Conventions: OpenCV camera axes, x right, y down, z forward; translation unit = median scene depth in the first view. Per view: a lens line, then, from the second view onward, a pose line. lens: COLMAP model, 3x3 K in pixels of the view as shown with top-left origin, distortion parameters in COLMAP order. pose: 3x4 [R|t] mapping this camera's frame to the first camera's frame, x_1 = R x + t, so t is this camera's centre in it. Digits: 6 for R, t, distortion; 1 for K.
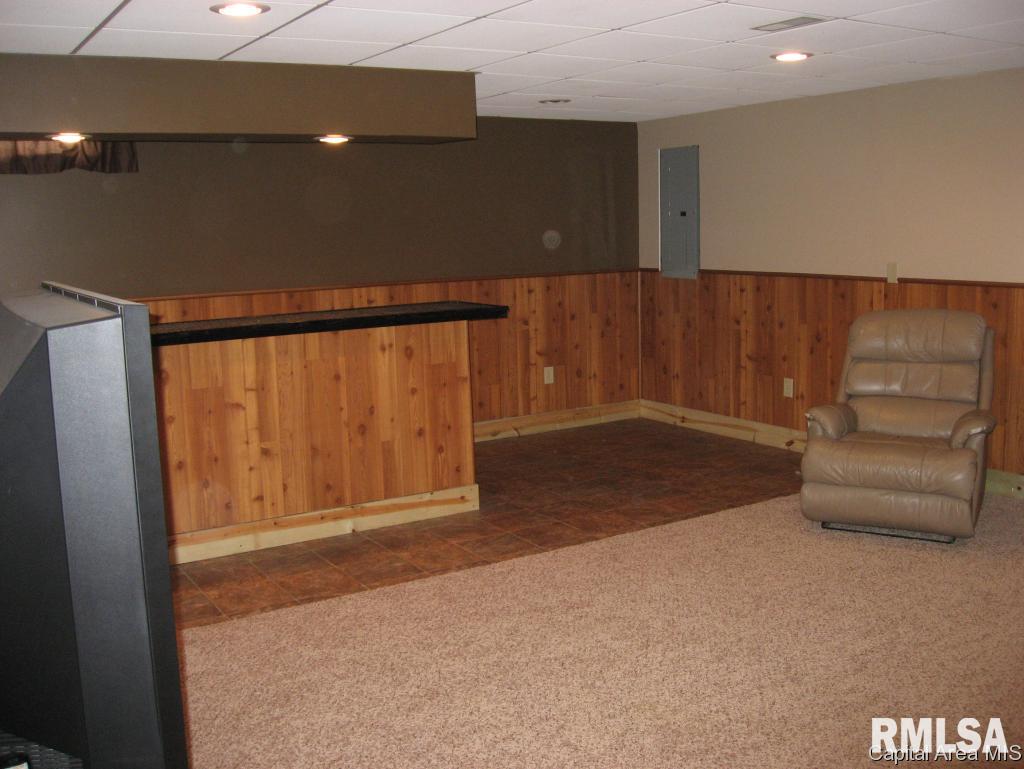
lens RADIAL K [[1060.8, 0, 512.0], [0, 1060.8, 384.5], [0, 0, 1]] dist [-0.134393, 0.067692]
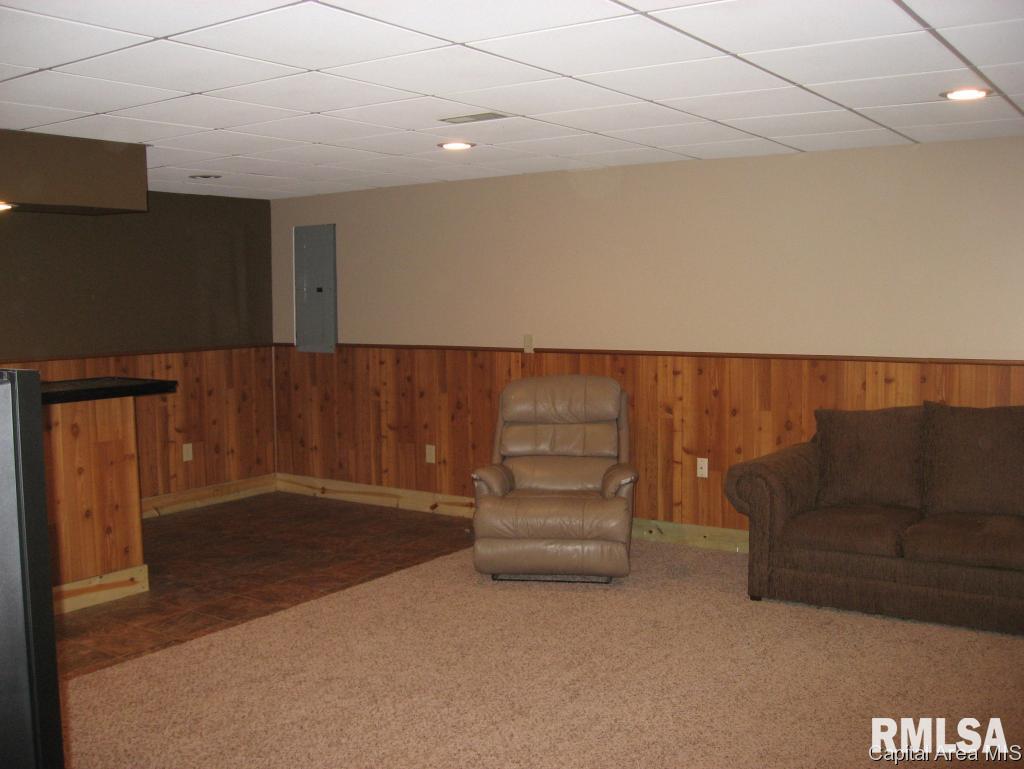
lens RADIAL K [[1063.9, 0, 512.0], [0, 1063.9, 384.5], [0, 0, 1]] dist [-0.178834, 0.206626]
pose [[0.917262, -0.017628, 0.397893, -0.106923], [0.046757, 0.996878, -0.063624, 0.006480], [-0.395529, 0.076965, 0.915223, -0.016493]]
